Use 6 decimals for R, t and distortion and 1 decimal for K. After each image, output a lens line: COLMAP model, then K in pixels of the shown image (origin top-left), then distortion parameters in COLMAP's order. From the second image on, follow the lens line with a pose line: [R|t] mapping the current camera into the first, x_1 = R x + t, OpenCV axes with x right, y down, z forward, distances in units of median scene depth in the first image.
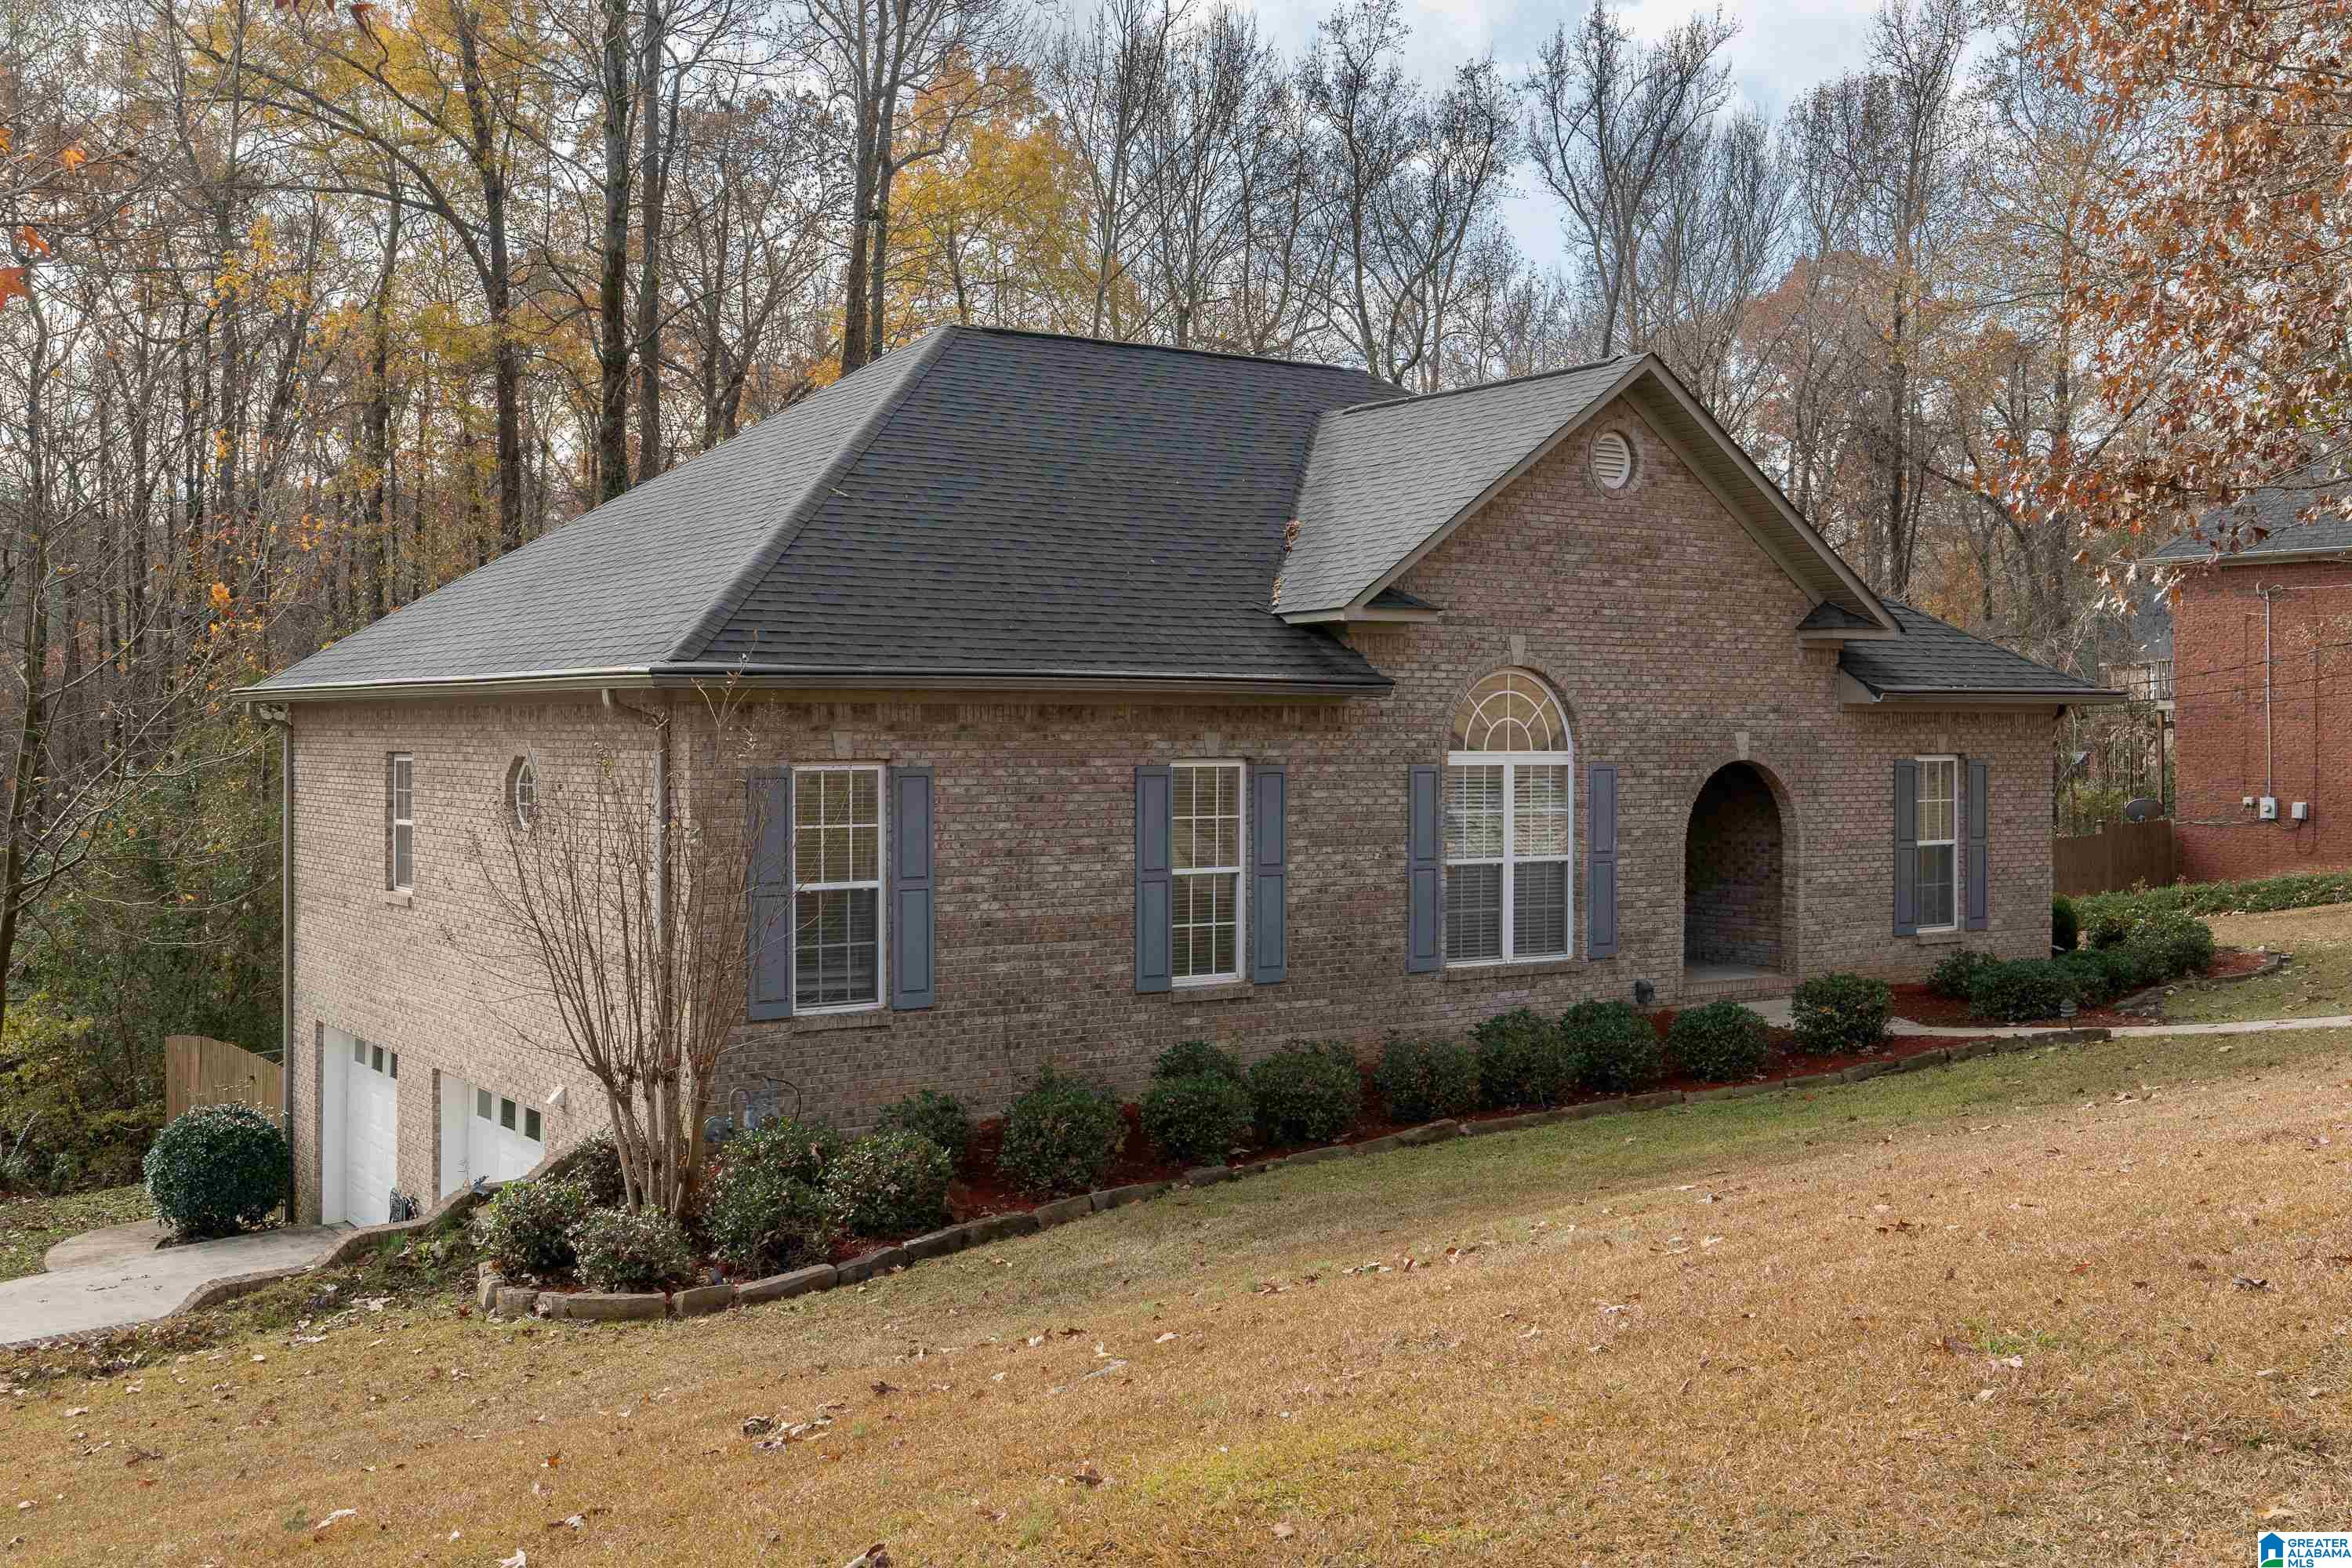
lens RADIAL K [[2246.9, 0, 1176.0], [0, 2246.9, 784.0], [0, 0, 1]] dist [0.022066, -0.015911]
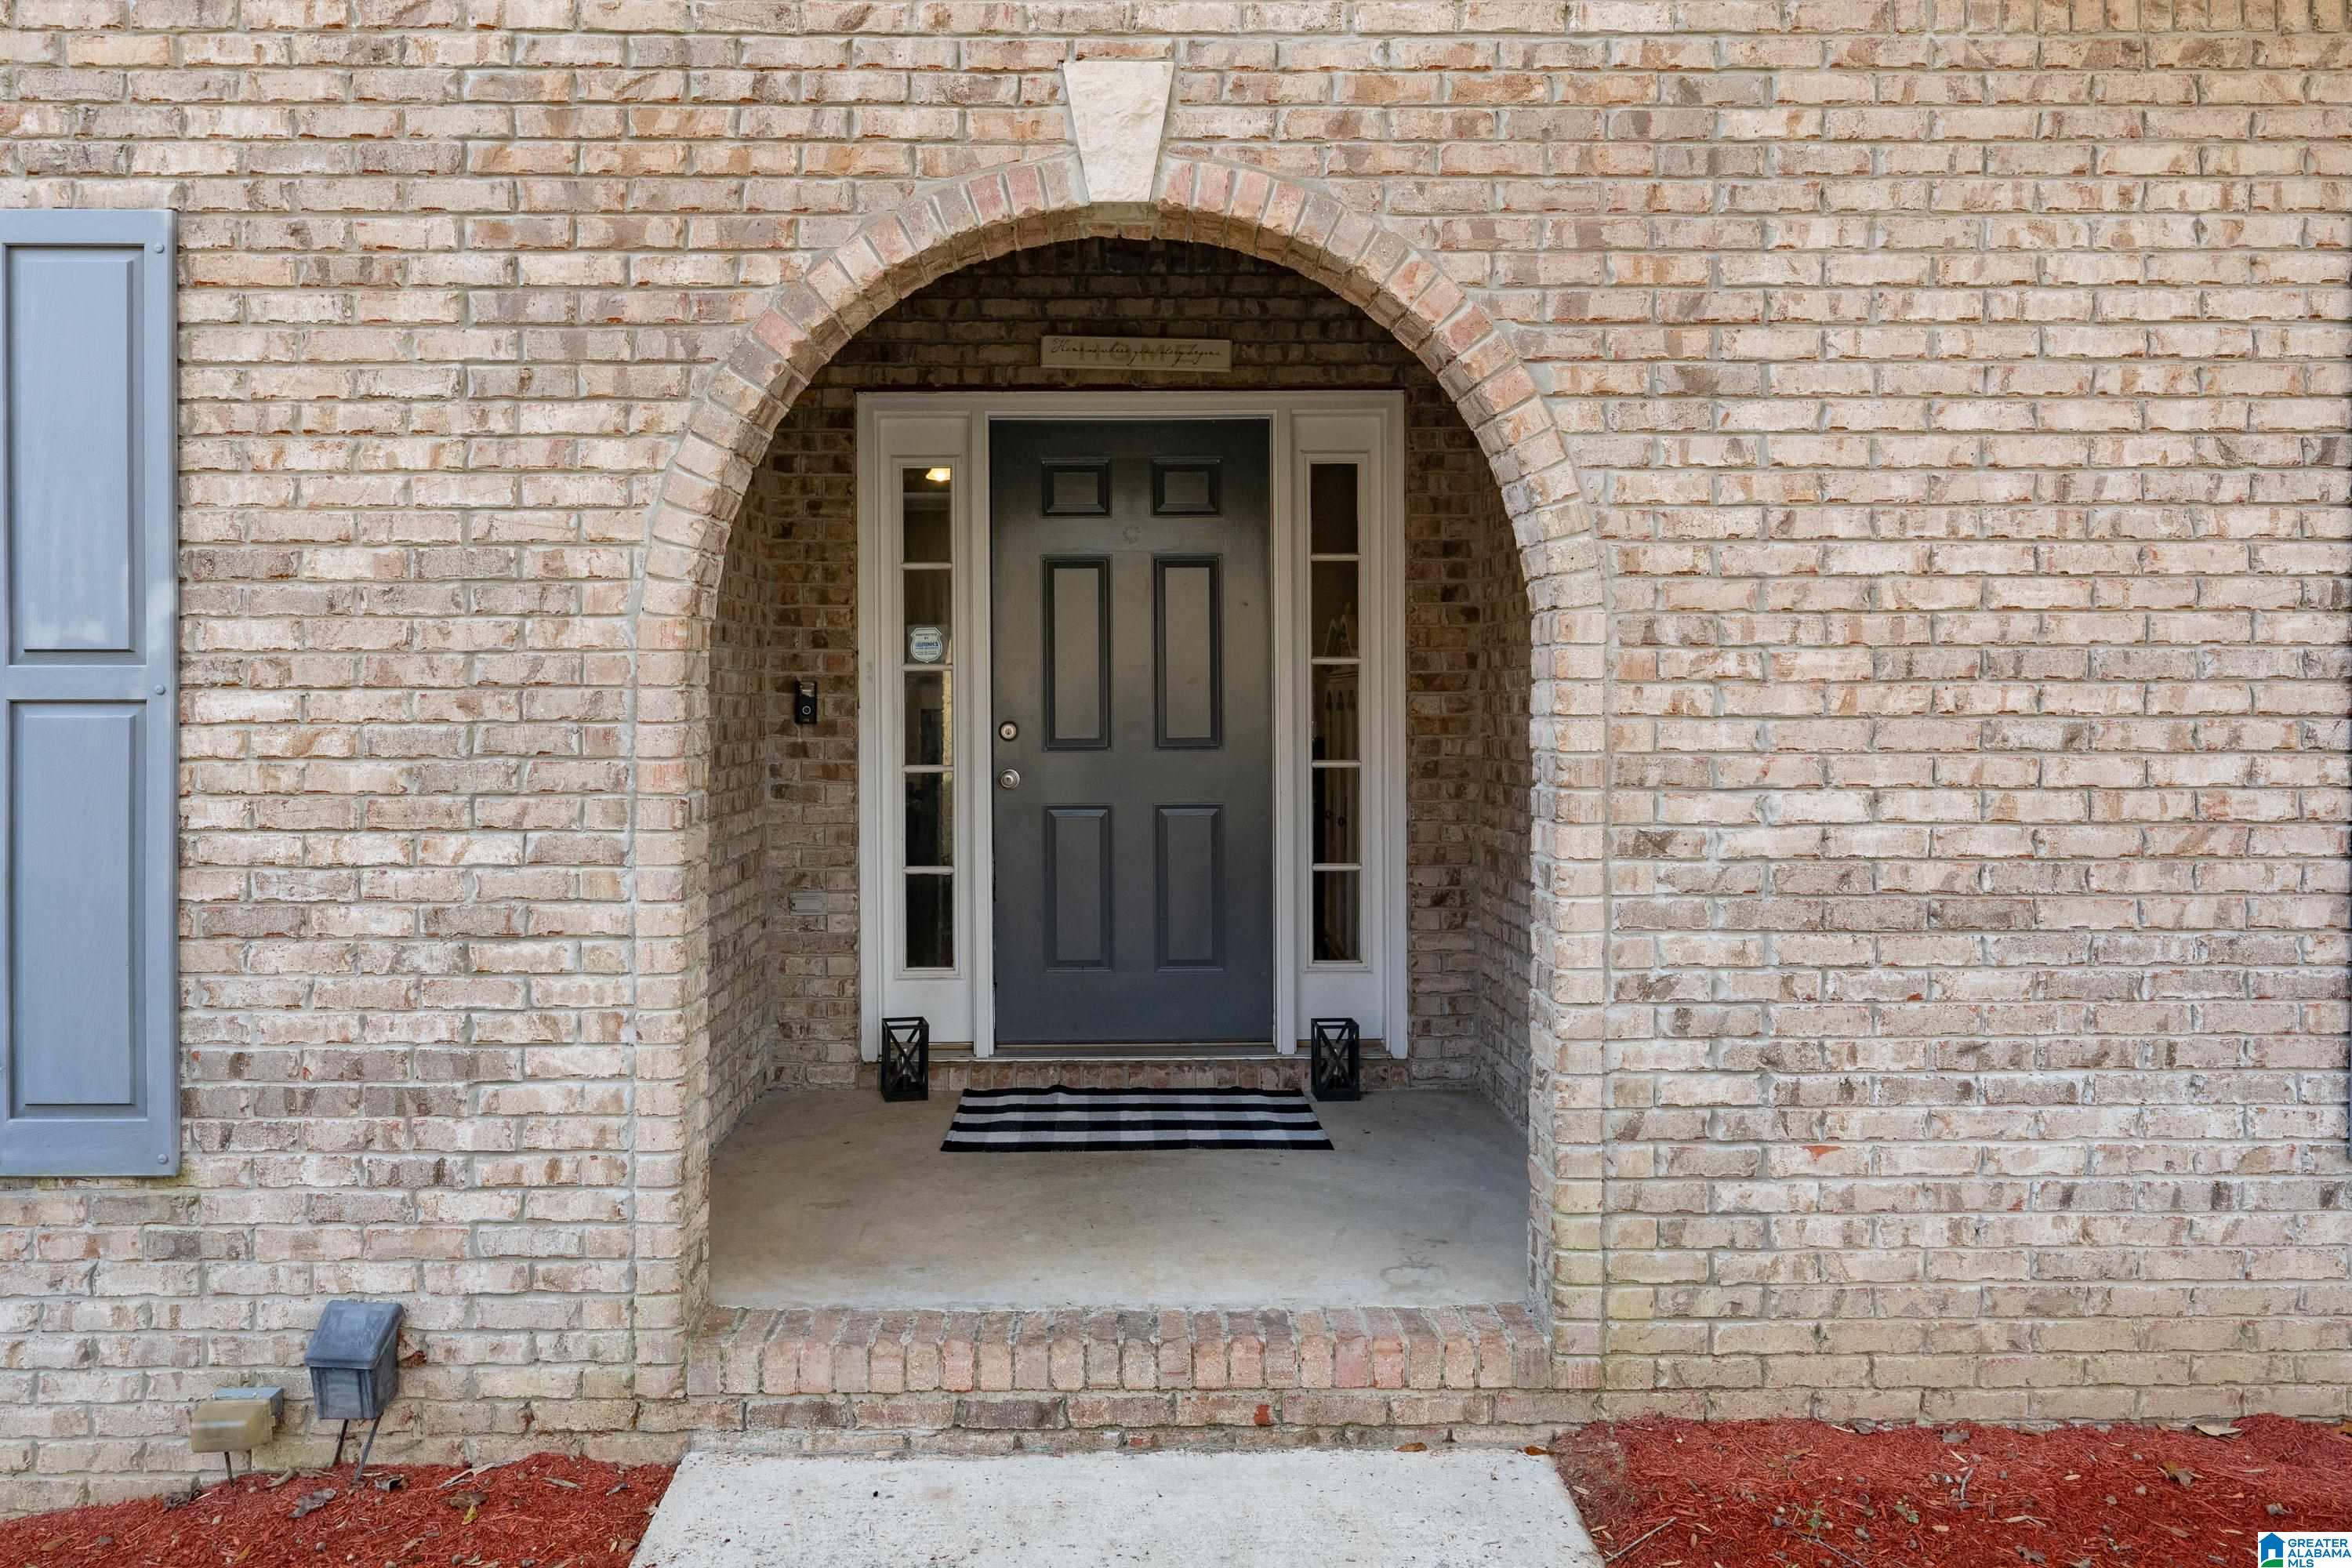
lens RADIAL K [[1569.9, 0, 1176.0], [0, 1569.9, 784.0], [0, 0, 1]] dist [0.000185, 0.000110]
pose [[0.822342, -0.001280, -0.568992, 0.335416], [-0.005001, 0.999943, -0.009478, 0.040961], [0.568972, 0.010640, 0.822288, 0.897631]]
